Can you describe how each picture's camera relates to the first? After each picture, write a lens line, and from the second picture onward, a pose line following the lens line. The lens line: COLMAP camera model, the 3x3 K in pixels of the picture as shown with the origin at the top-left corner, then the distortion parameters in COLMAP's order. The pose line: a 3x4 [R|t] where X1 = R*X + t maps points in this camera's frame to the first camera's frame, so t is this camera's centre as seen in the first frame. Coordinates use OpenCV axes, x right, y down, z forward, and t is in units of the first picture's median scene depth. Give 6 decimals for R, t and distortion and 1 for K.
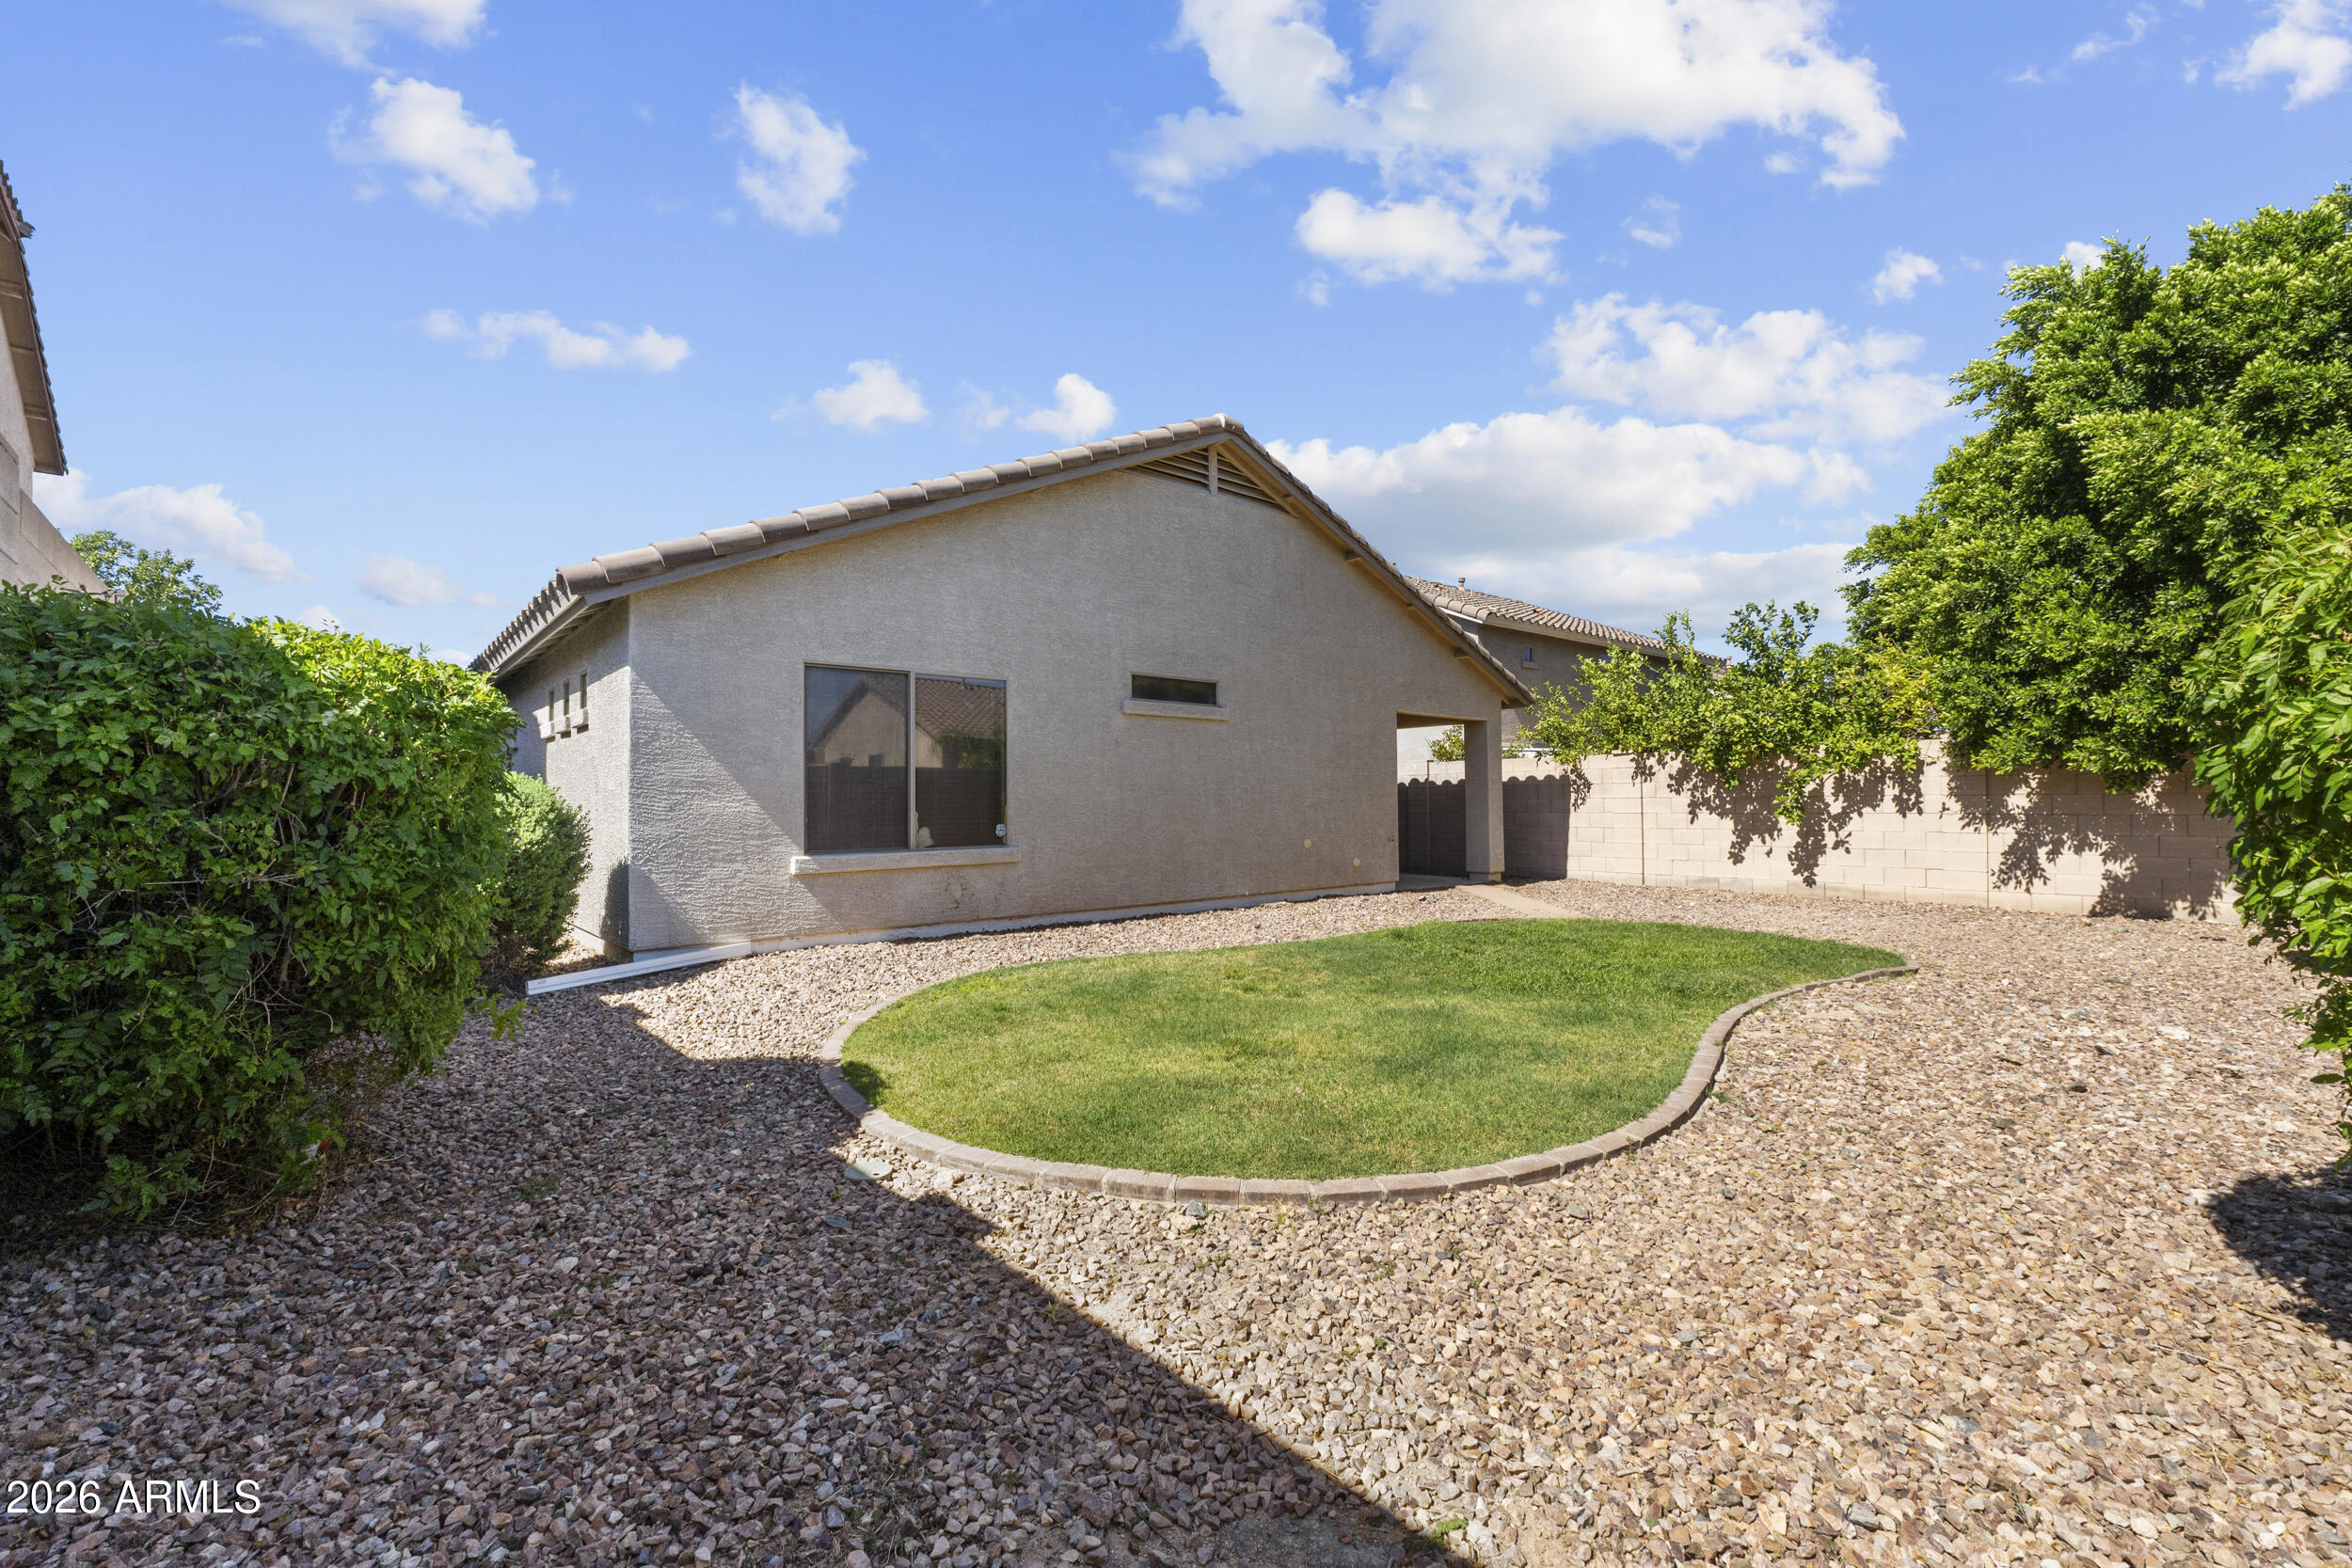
lens RADIAL K [[974.1, 0, 1176.0], [0, 974.1, 784.0], [0, 0, 1]] dist [-0.000156, -0.002913]
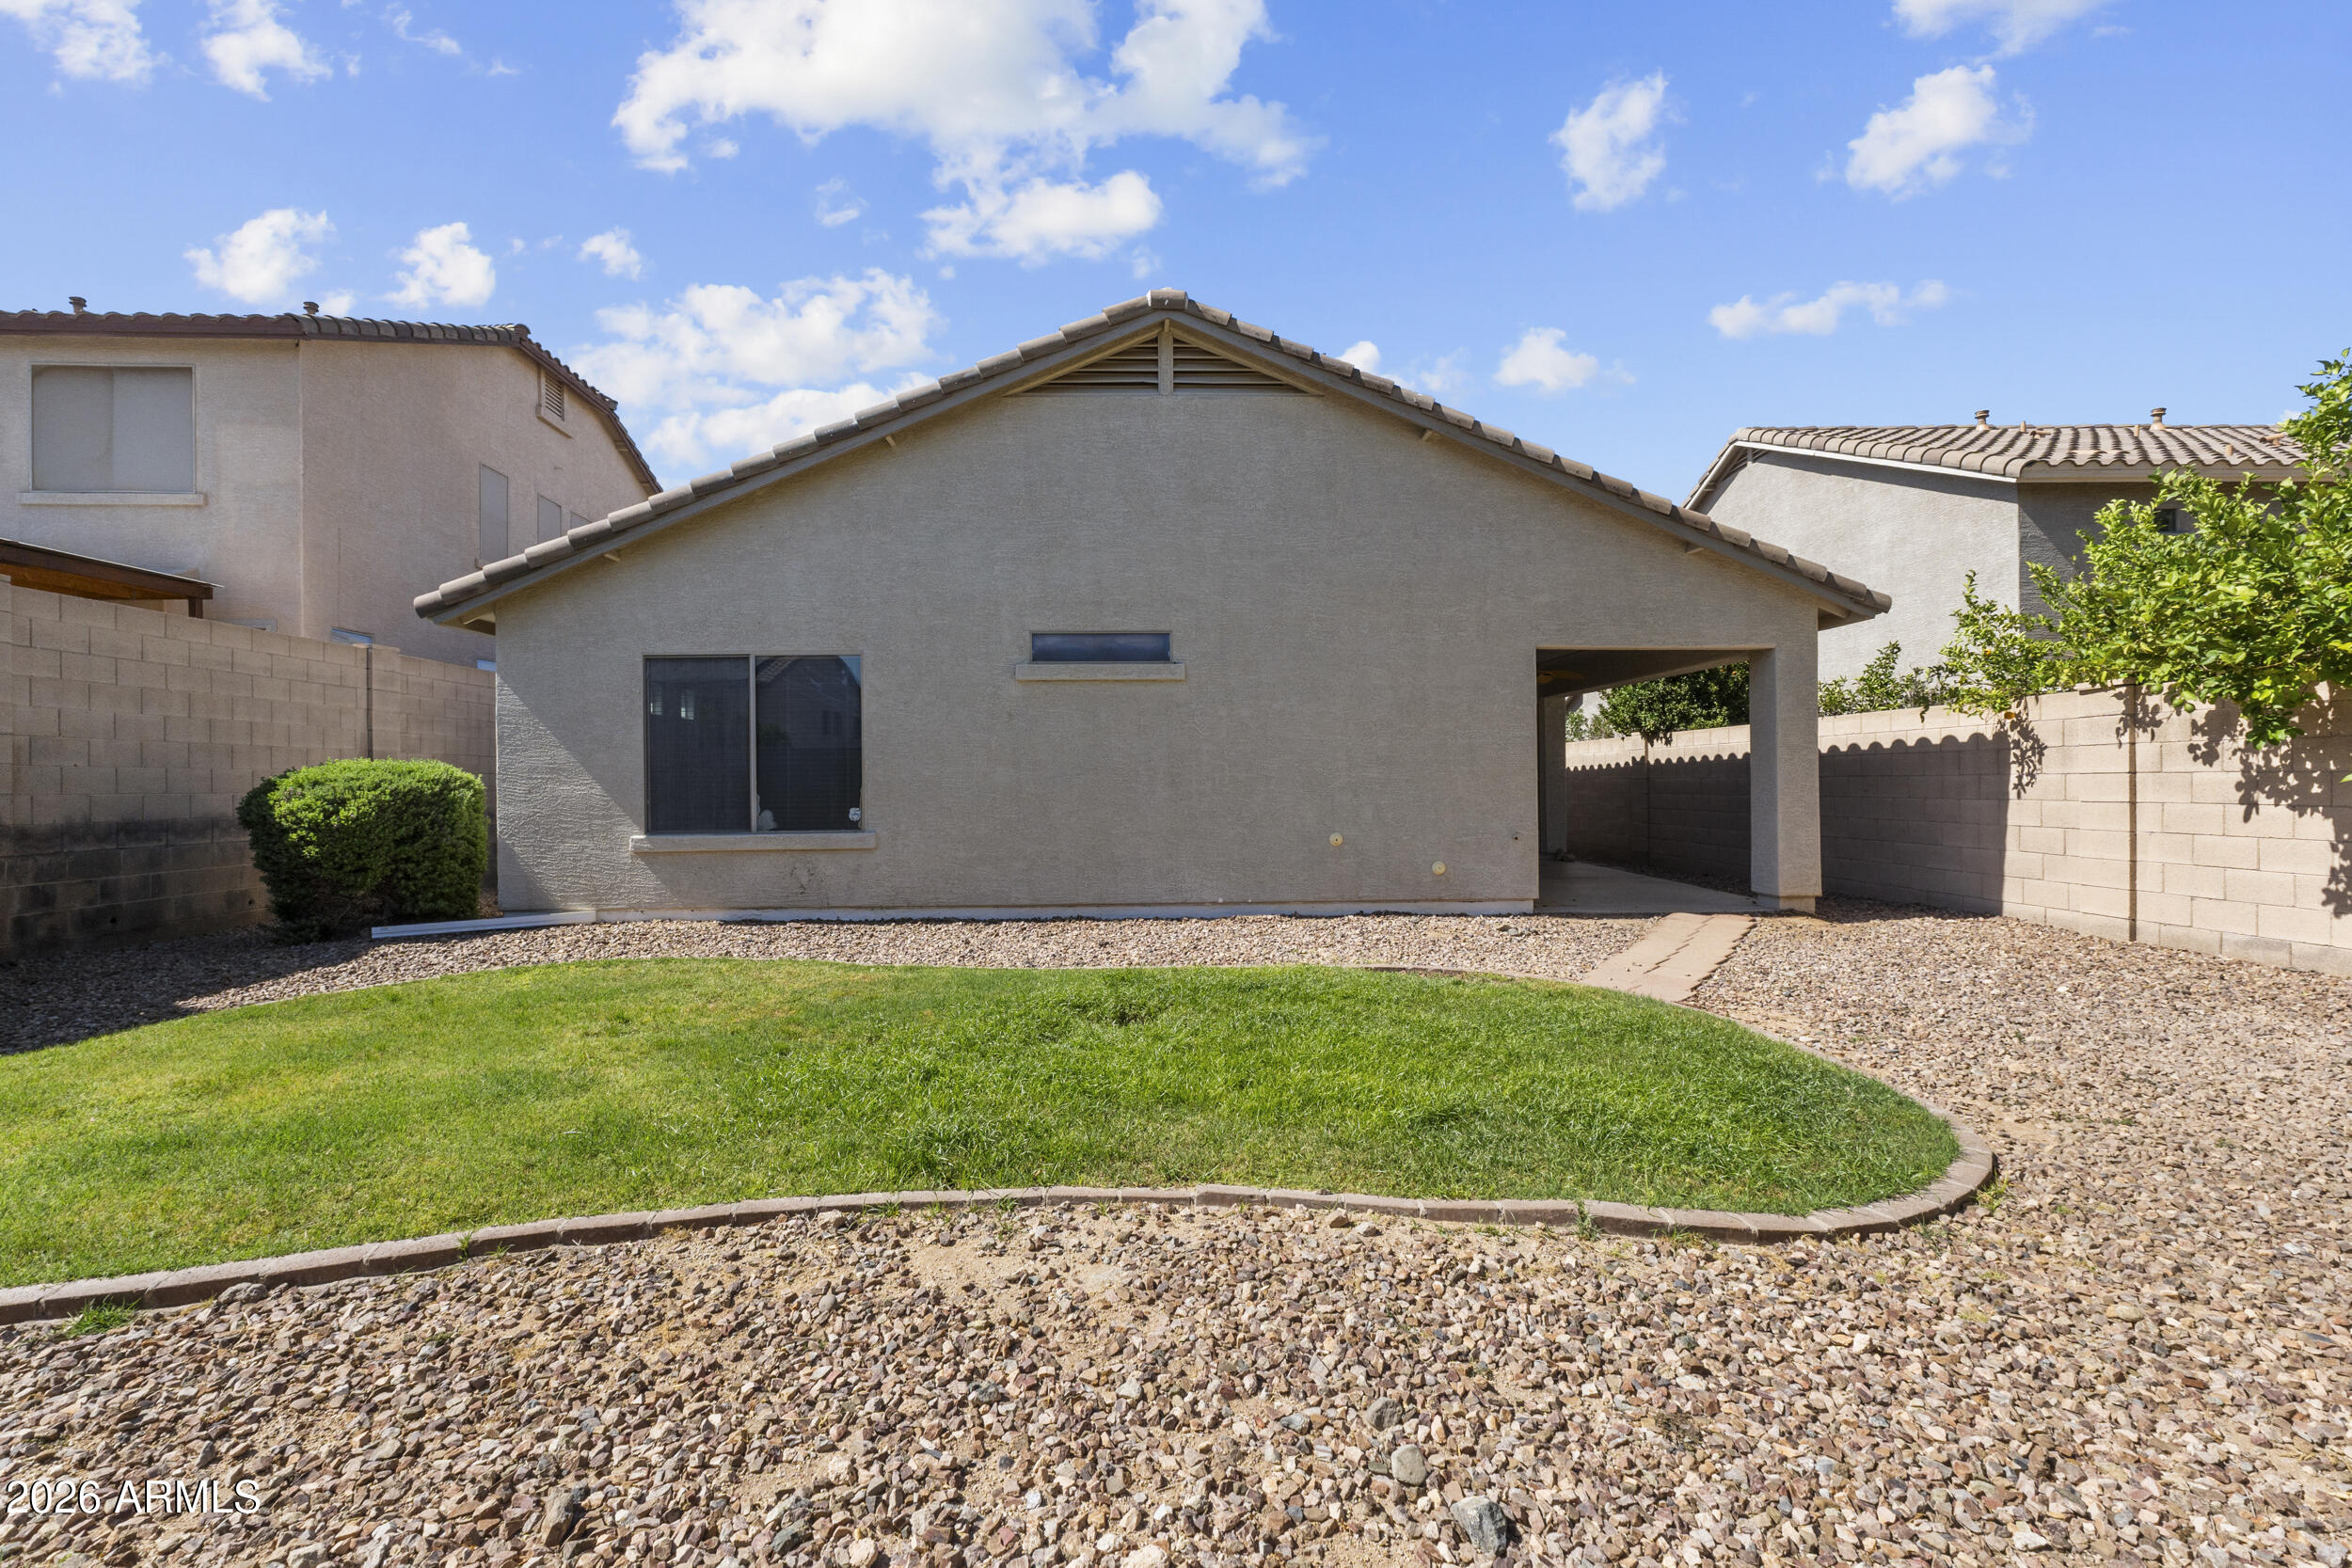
lens RADIAL K [[974.1, 0, 1176.0], [0, 974.1, 784.0], [0, 0, 1]] dist [-0.000156, -0.002913]
pose [[0.780754, 0.001004, -0.624838, 0.535364], [0.015198, 0.999672, 0.020597, 0.002687], [0.624654, -0.025578, 0.780483, 0.377621]]
